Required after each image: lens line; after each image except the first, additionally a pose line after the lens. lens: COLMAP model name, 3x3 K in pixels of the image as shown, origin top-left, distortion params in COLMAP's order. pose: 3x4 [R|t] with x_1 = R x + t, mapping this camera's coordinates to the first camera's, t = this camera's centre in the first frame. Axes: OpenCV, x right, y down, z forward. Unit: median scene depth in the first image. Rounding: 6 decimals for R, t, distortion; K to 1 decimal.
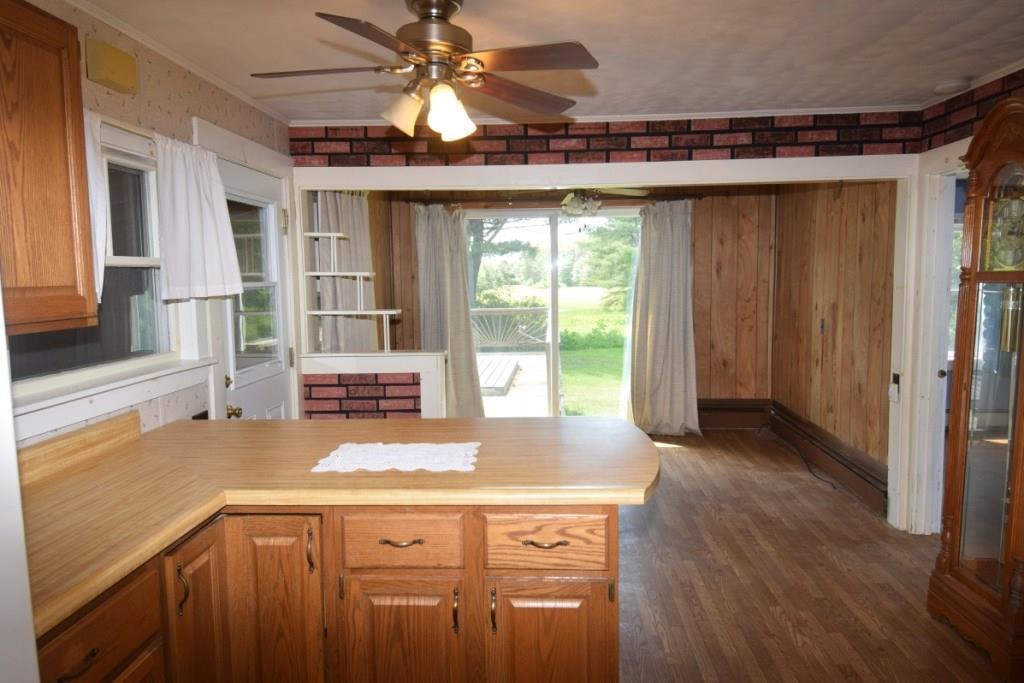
lens RADIAL K [[664.5, 0, 512.0], [0, 664.5, 341.5], [0, 0, 1]] dist [0.002586, 0.001250]
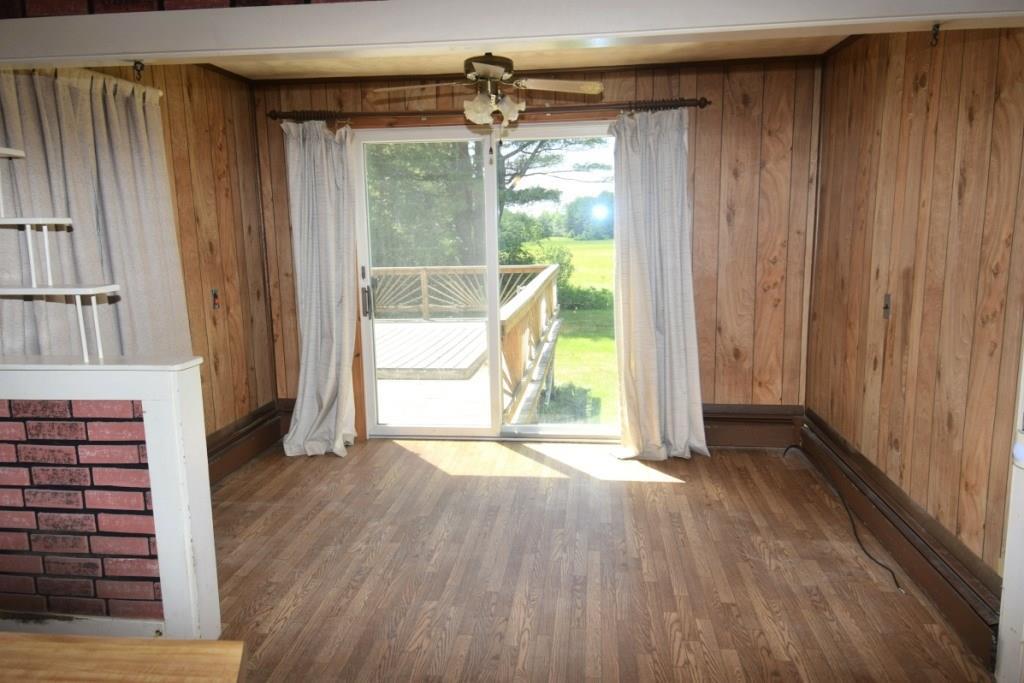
lens RADIAL K [[689.1, 0, 512.0], [0, 689.1, 341.5], [0, 0, 1]] dist [-0.000994, -0.007284]
pose [[0.998434, 0.005467, -0.055666, 0.151867], [-0.001811, 0.997849, 0.065526, -0.030147], [0.055905, -0.065323, 0.996297, 0.332994]]
